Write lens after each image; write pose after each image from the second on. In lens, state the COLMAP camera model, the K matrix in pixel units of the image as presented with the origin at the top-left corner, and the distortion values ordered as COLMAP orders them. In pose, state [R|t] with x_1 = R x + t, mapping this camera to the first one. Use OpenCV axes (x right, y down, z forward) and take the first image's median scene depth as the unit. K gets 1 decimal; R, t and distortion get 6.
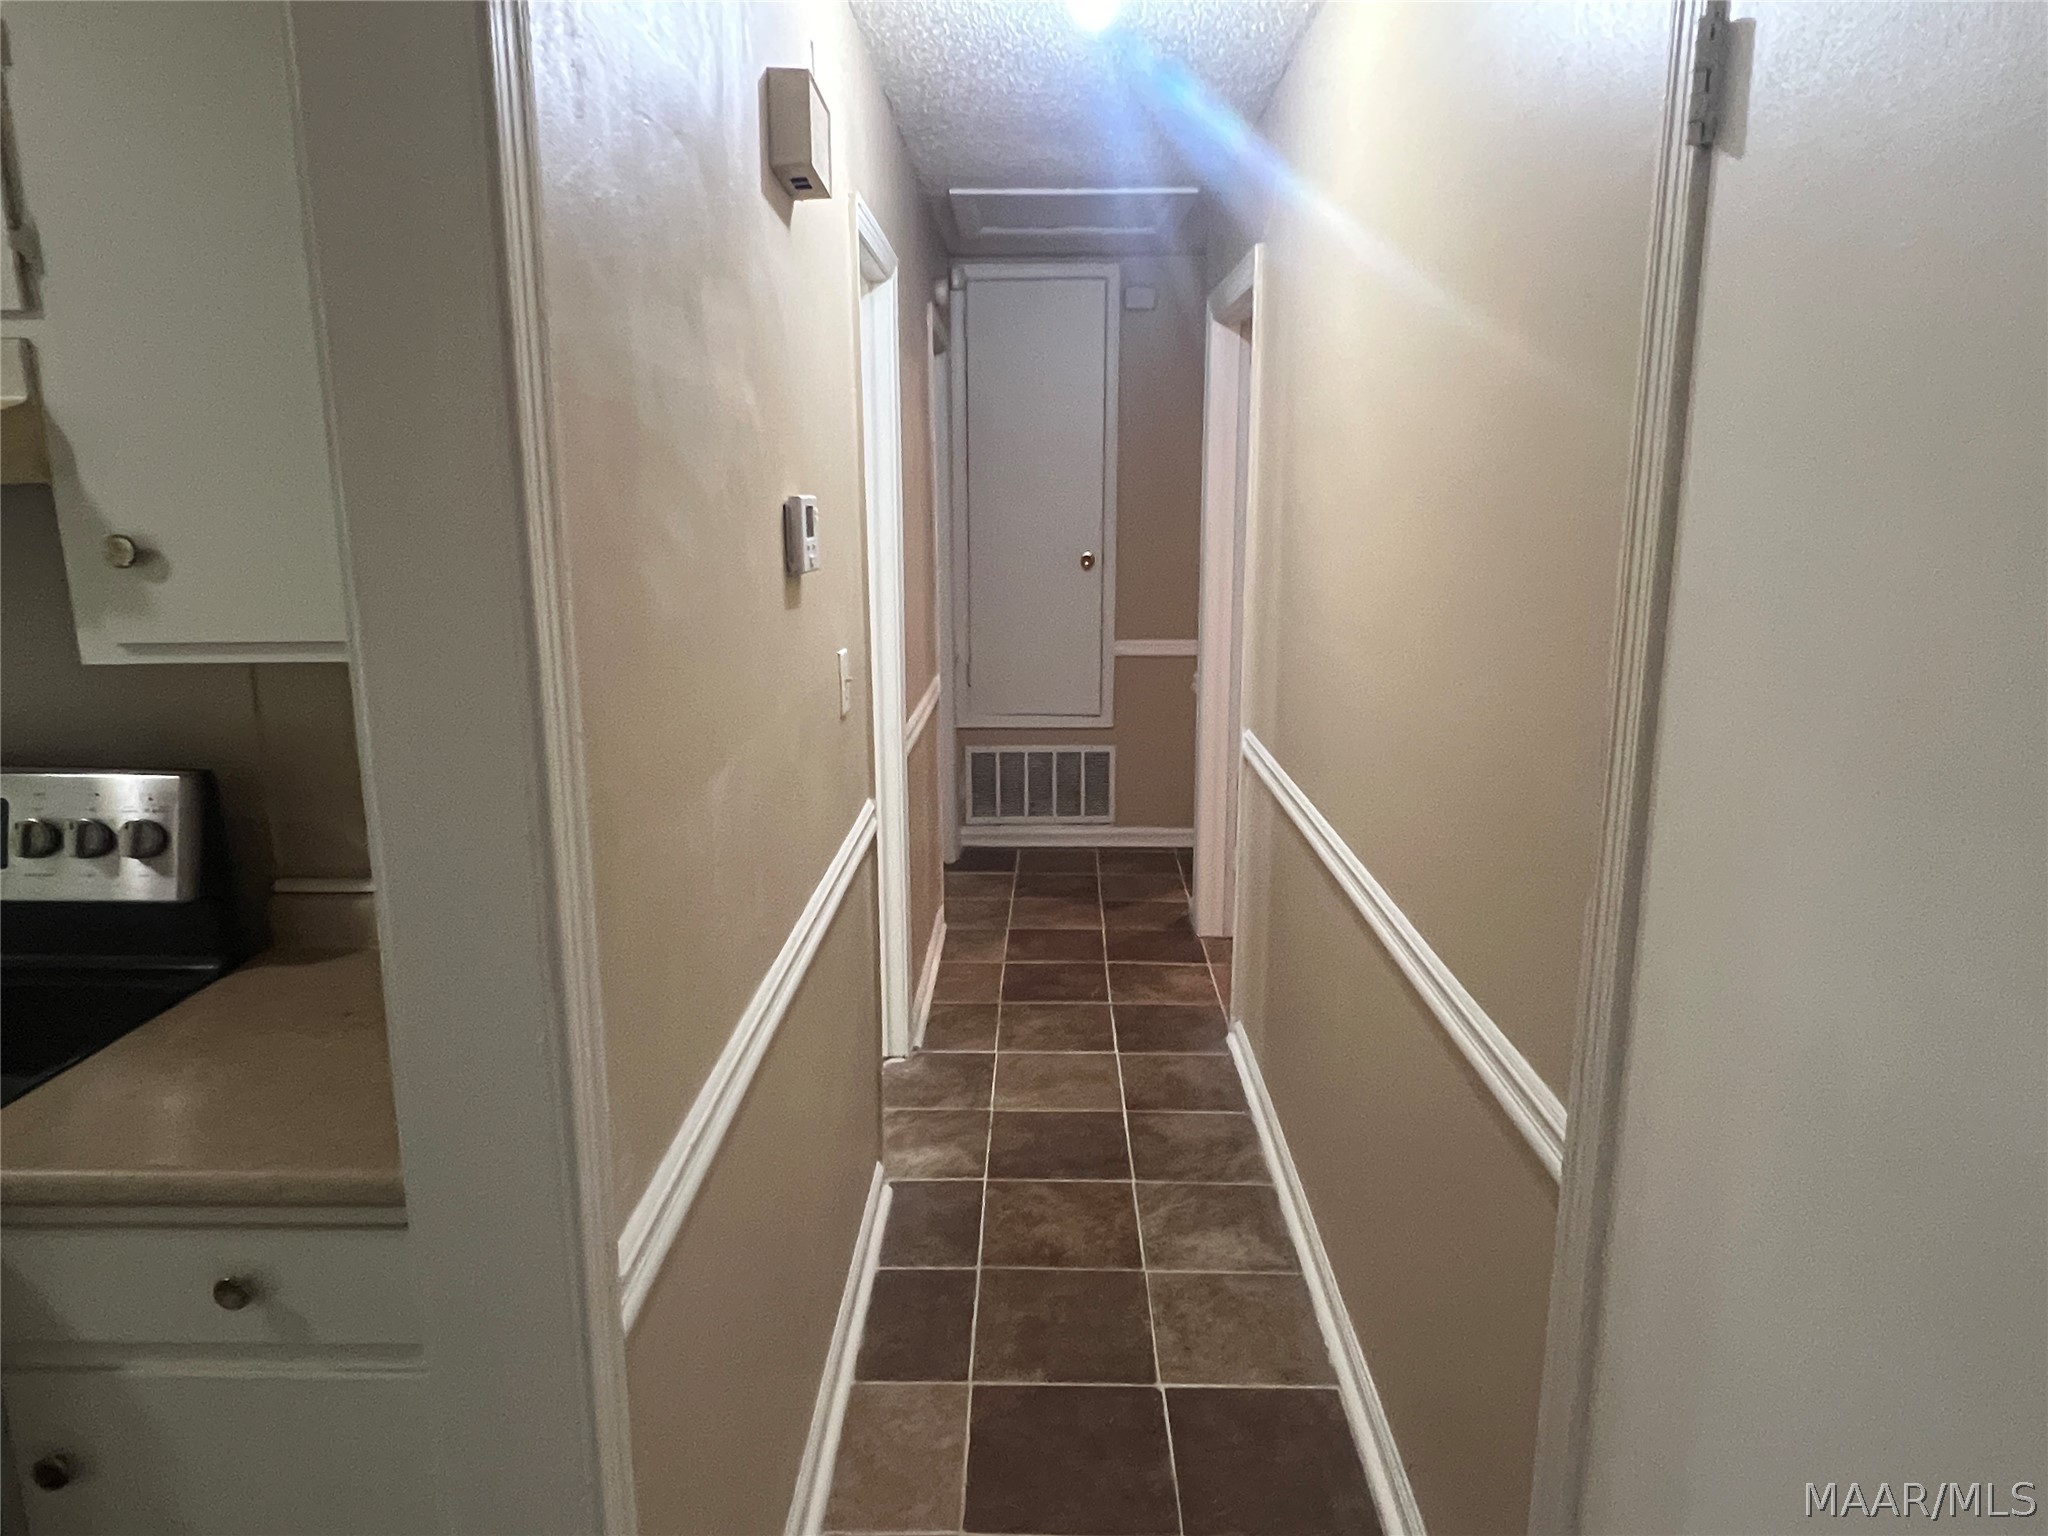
lens RADIAL K [[1231.1, 0, 1024.0], [0, 1231.1, 768.0], [0, 0, 1]] dist [-0.013429, -0.001242]
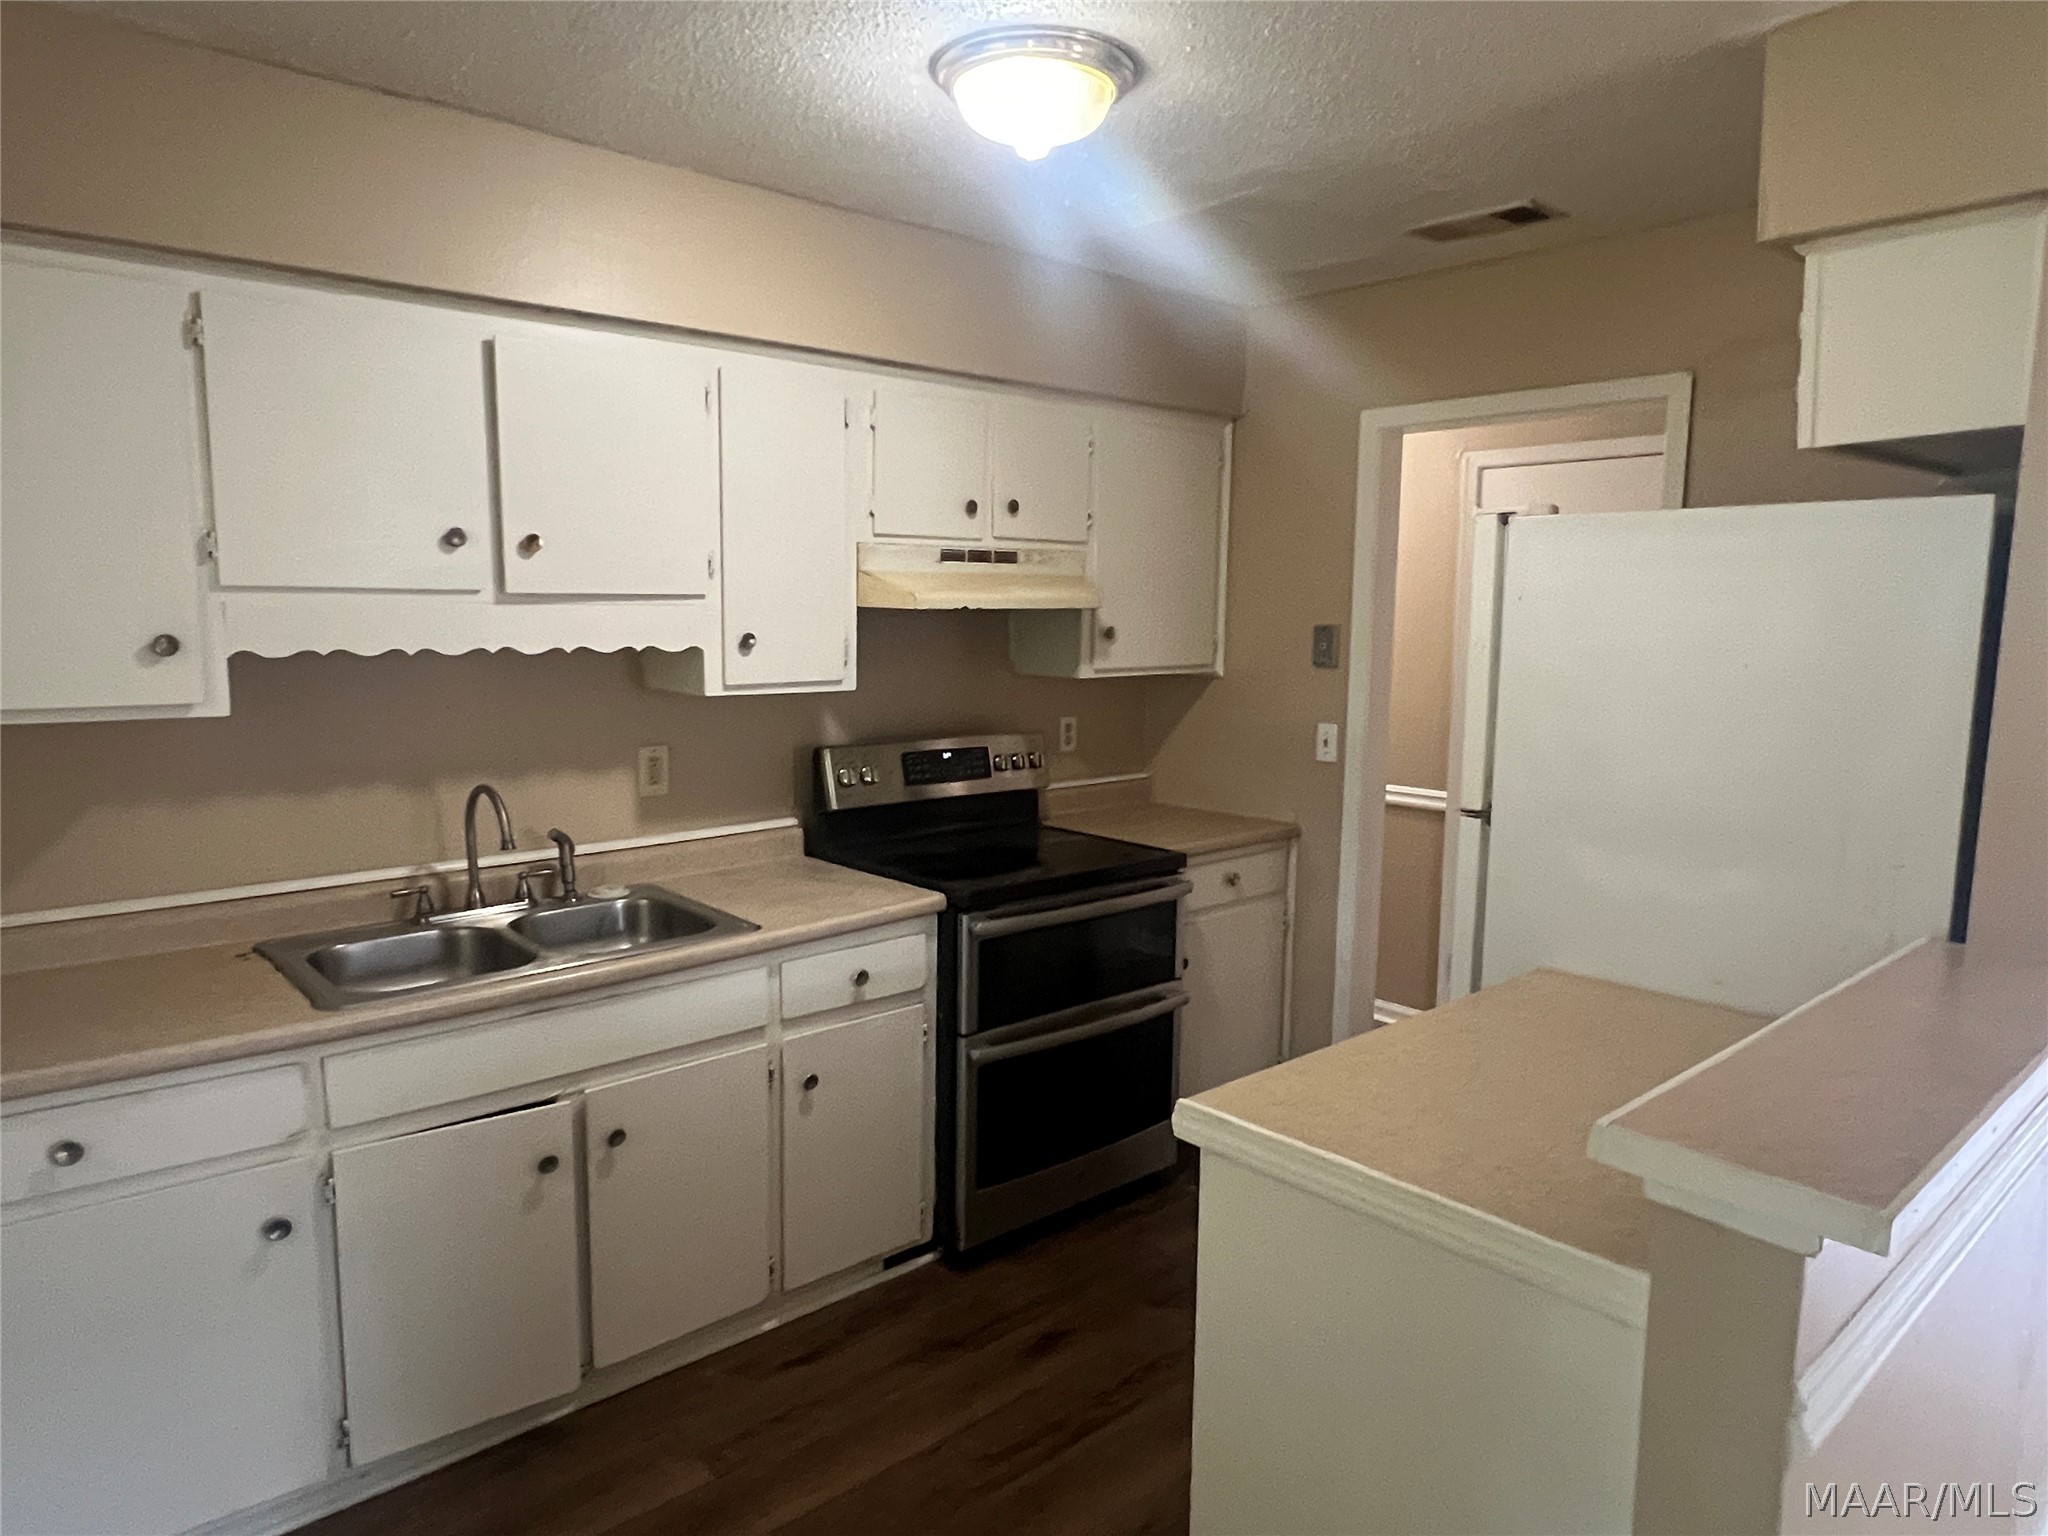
lens RADIAL K [[1231.1, 0, 1024.0], [0, 1231.1, 768.0], [0, 0, 1]] dist [-0.013429, -0.001242]
pose [[0.747934, -0.079838, 0.658954, -2.453071], [0.134296, 0.990410, -0.032434, 0.157754], [-0.650045, 0.112753, 0.751484, -0.769845]]
